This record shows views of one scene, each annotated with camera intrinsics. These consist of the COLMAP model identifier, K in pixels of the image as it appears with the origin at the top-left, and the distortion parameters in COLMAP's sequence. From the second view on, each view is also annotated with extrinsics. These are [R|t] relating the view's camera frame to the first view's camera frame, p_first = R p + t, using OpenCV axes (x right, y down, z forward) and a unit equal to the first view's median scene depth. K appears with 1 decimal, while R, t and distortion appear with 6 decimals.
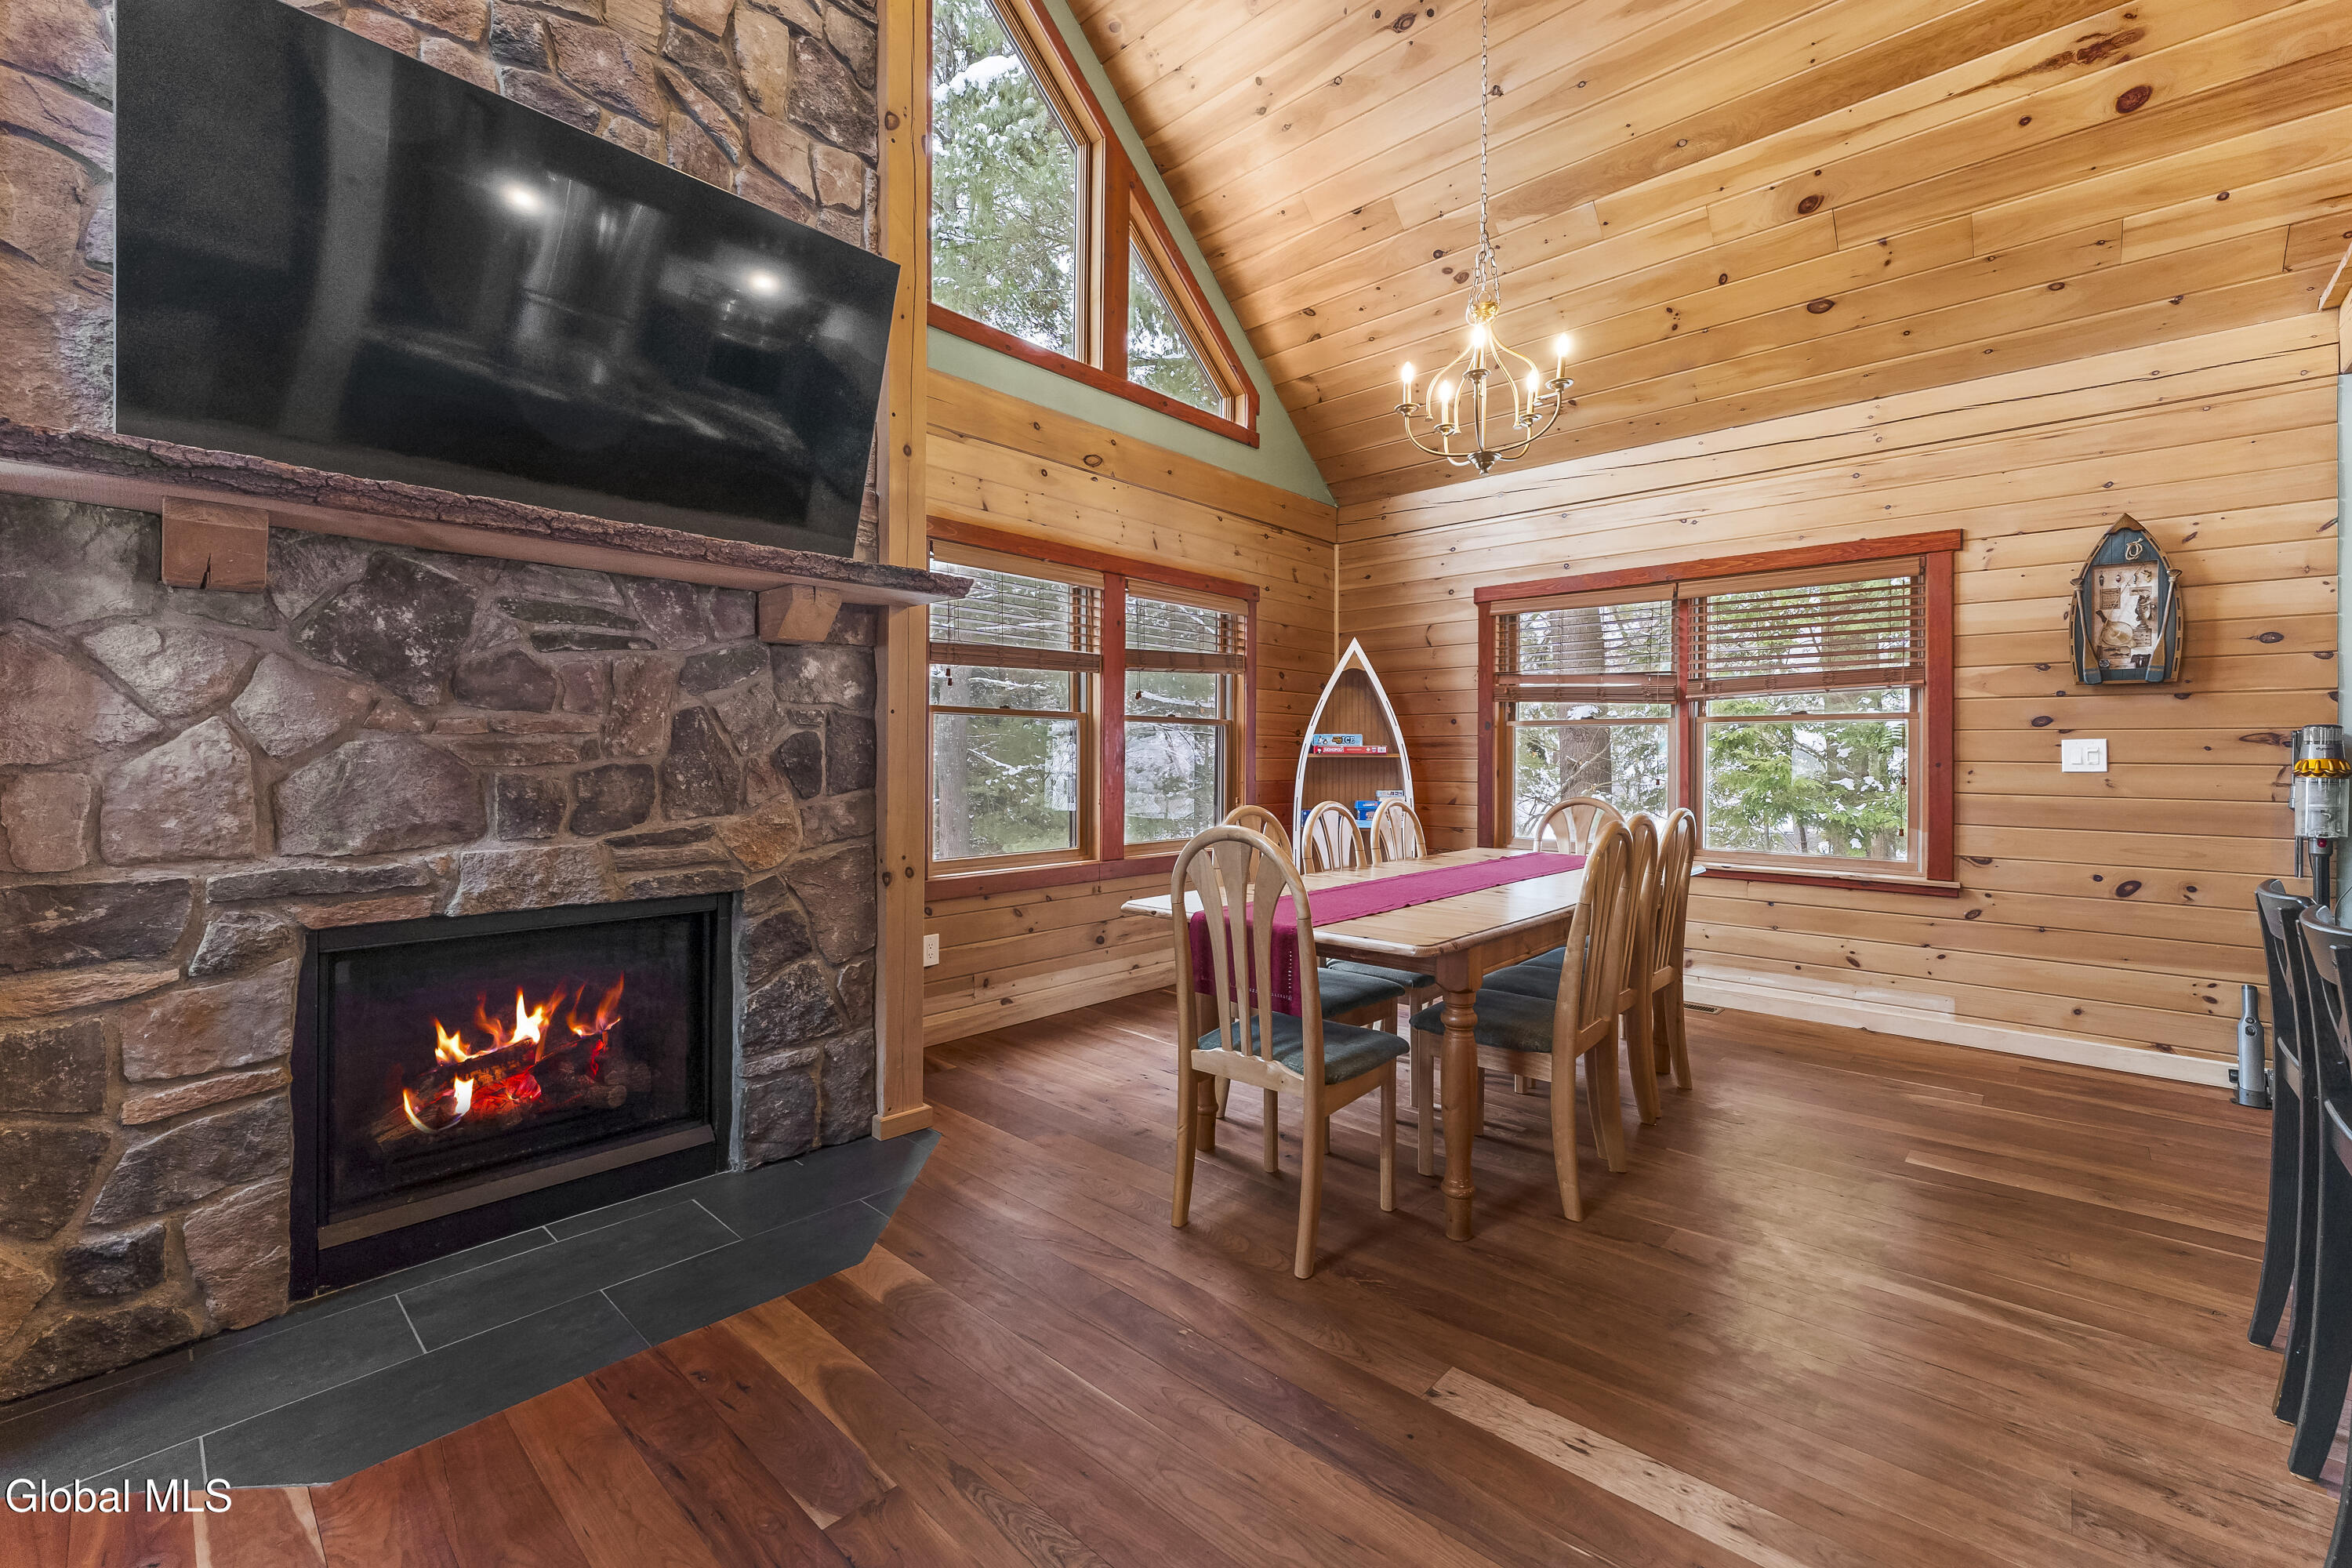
lens RADIAL K [[962.5, 0, 1182.0], [0, 962.5, 758.1], [0, 0, 1]] dist [-0.001849, -0.000015]
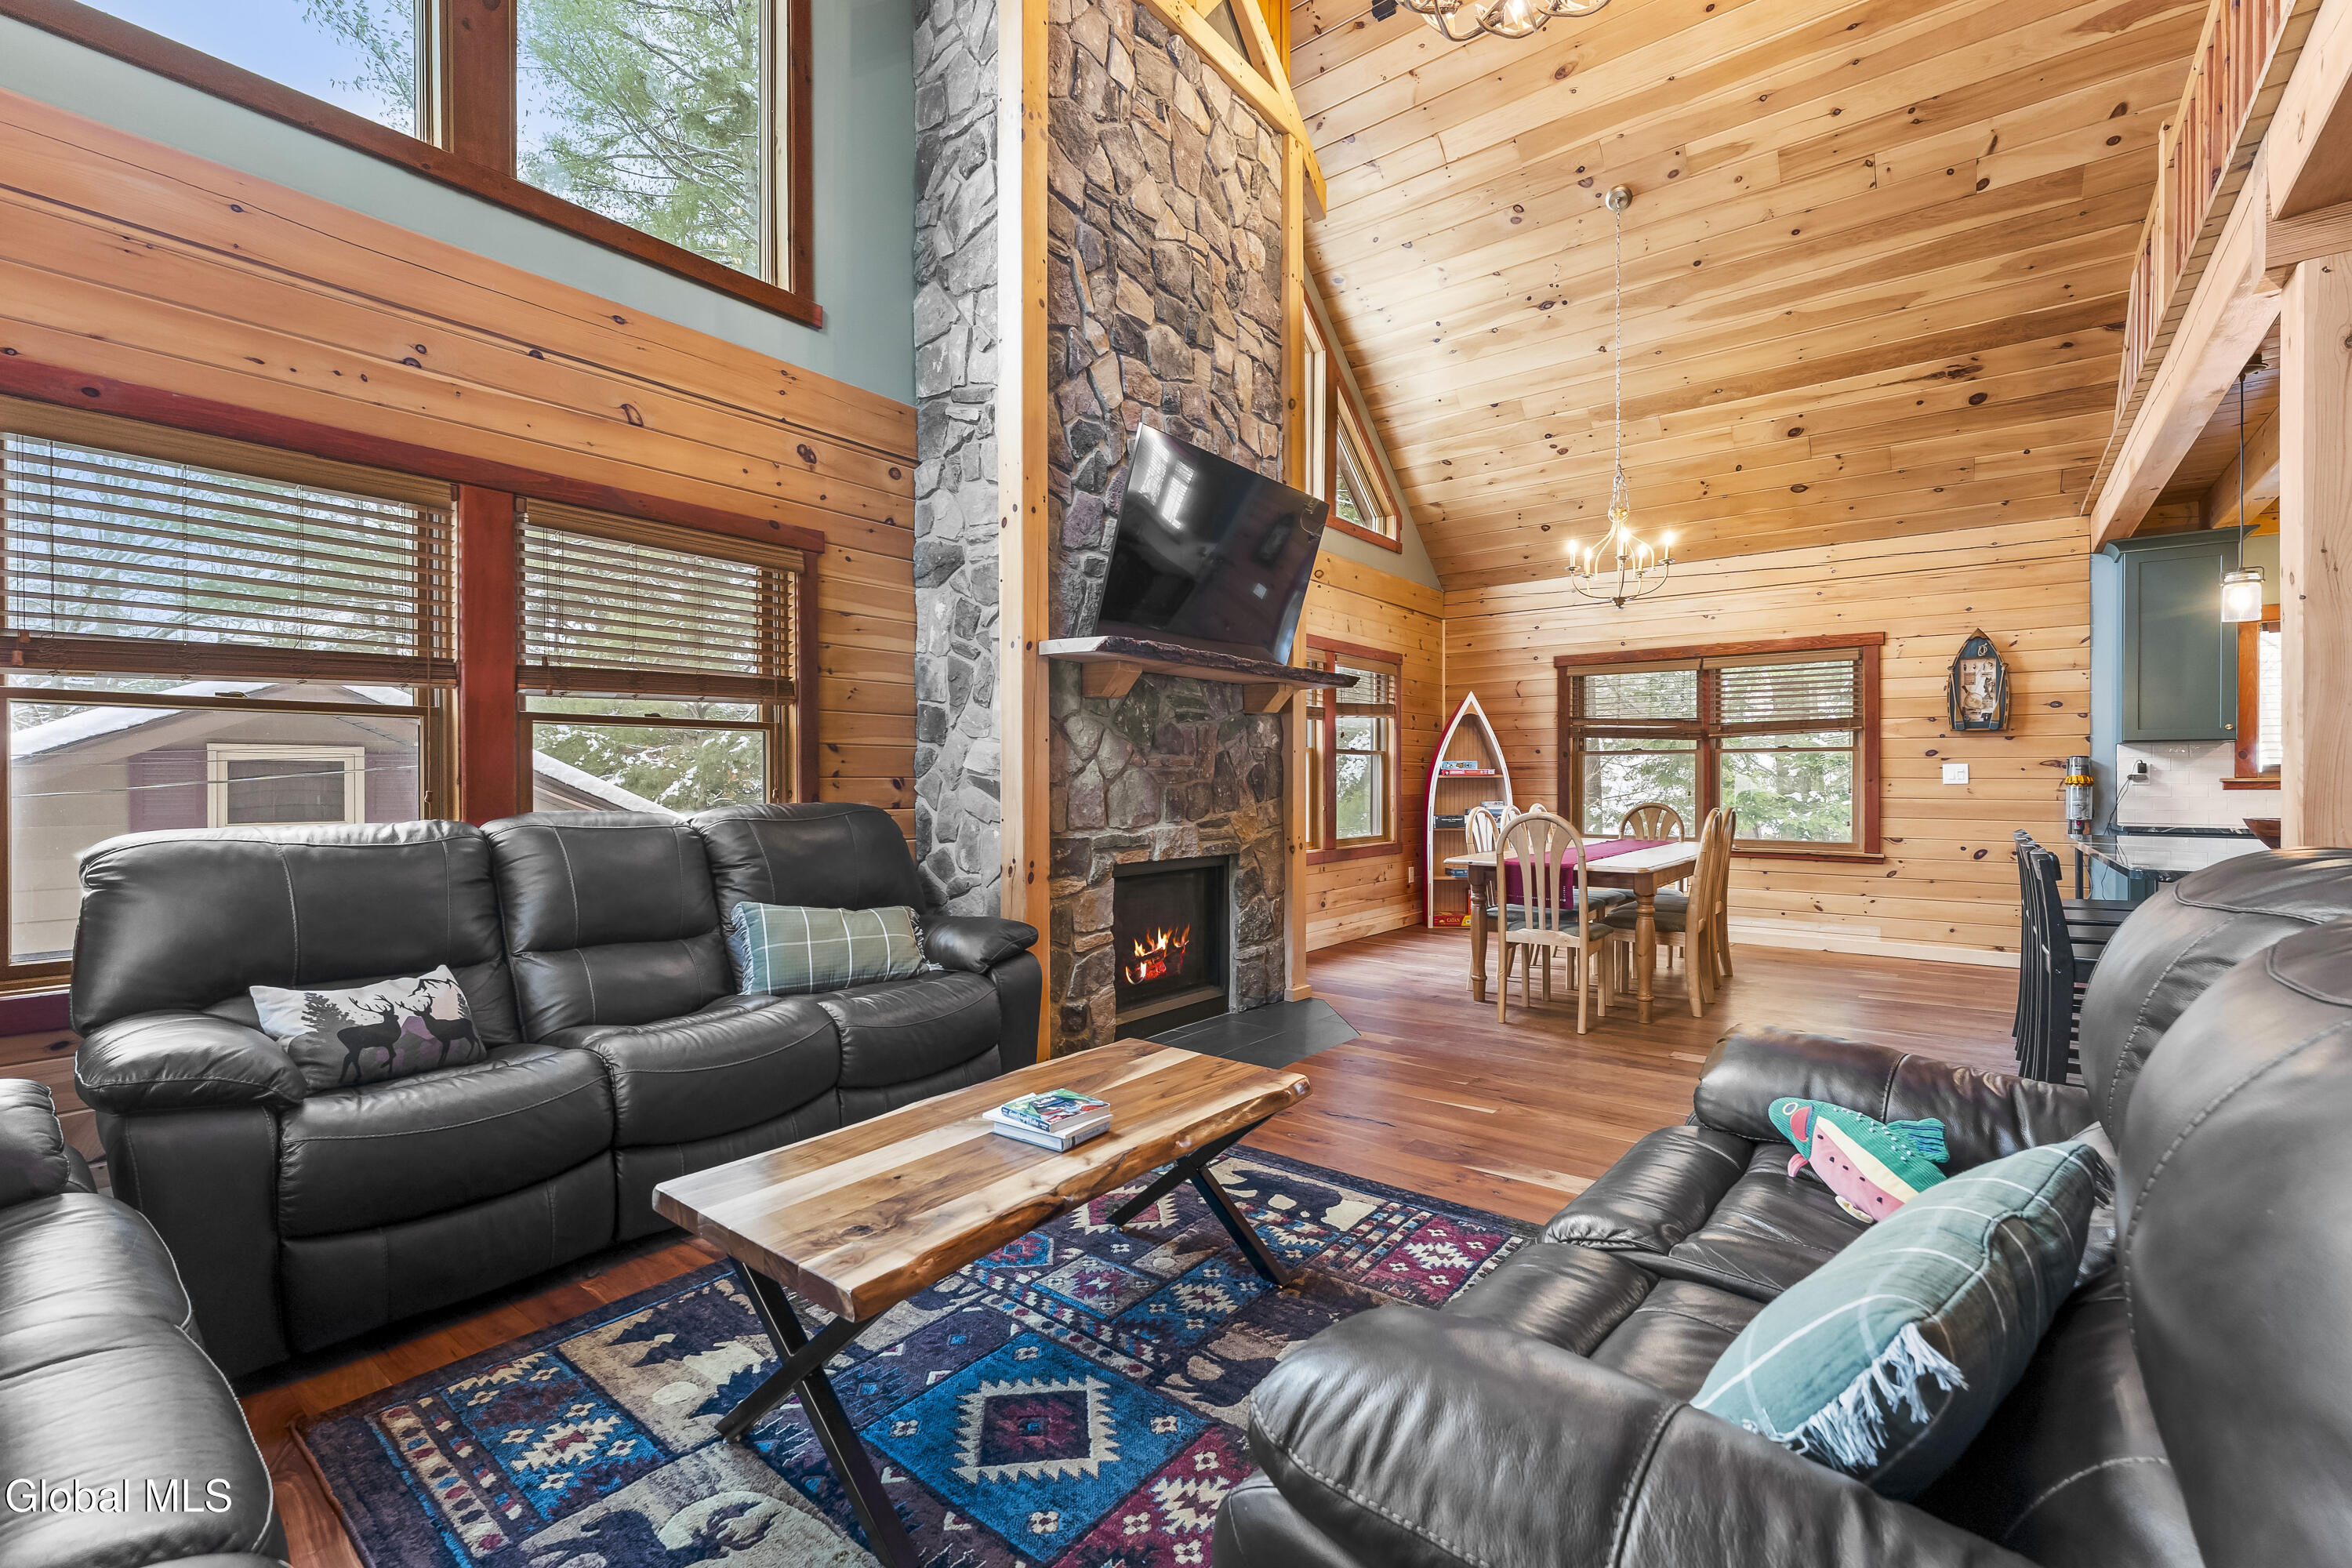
lens RADIAL K [[1005.9, 0, 1180.6], [0, 1005.9, 785.8], [0, 0, 1]] dist [-0.002159, -0.000350]
pose [[0.996984, -0.005787, 0.077394, -0.660564], [0.005411, 0.999973, 0.005070, 0.002313], [-0.077421, -0.004636, 0.996988, -0.782646]]
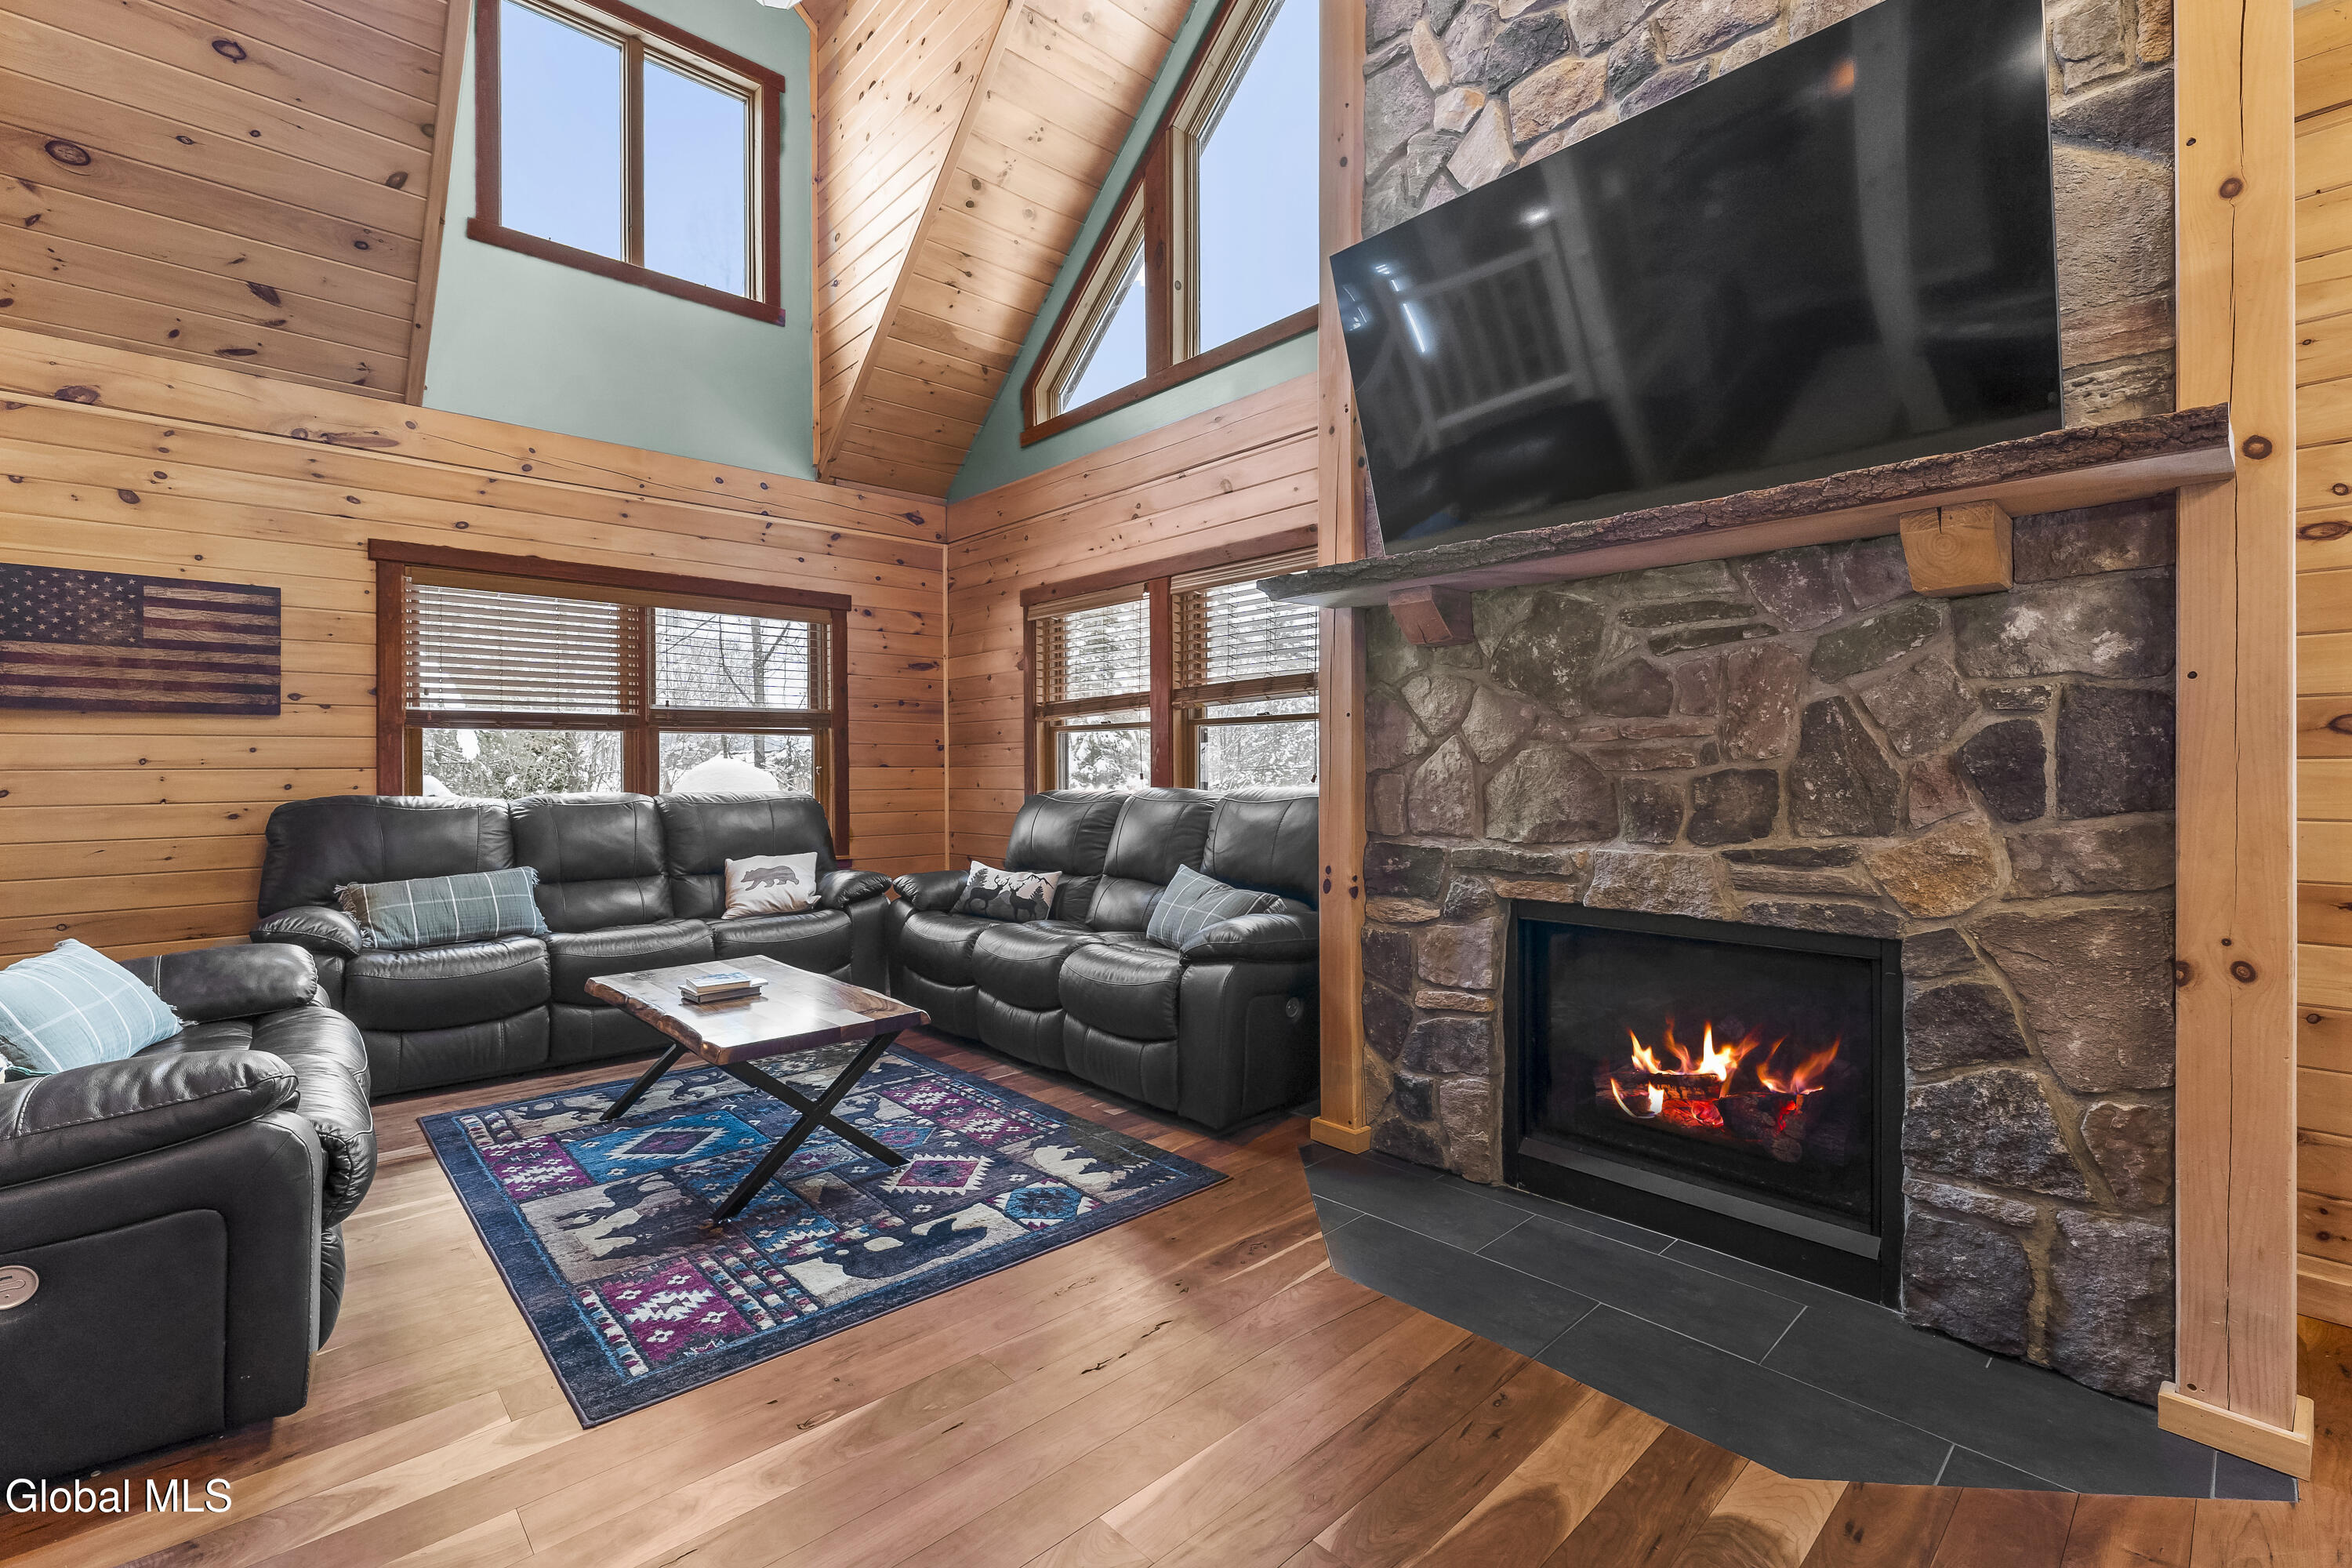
lens RADIAL K [[1019.5, 0, 1174.5], [0, 1019.5, 768.6], [0, 0, 1]] dist [-0.000877, 0.000075]
pose [[-0.078758, -0.000886, -0.996893, 0.343870], [0.003936, 0.999992, -0.001200, 0.004118], [0.996886, -0.004018, -0.078754, 0.473321]]
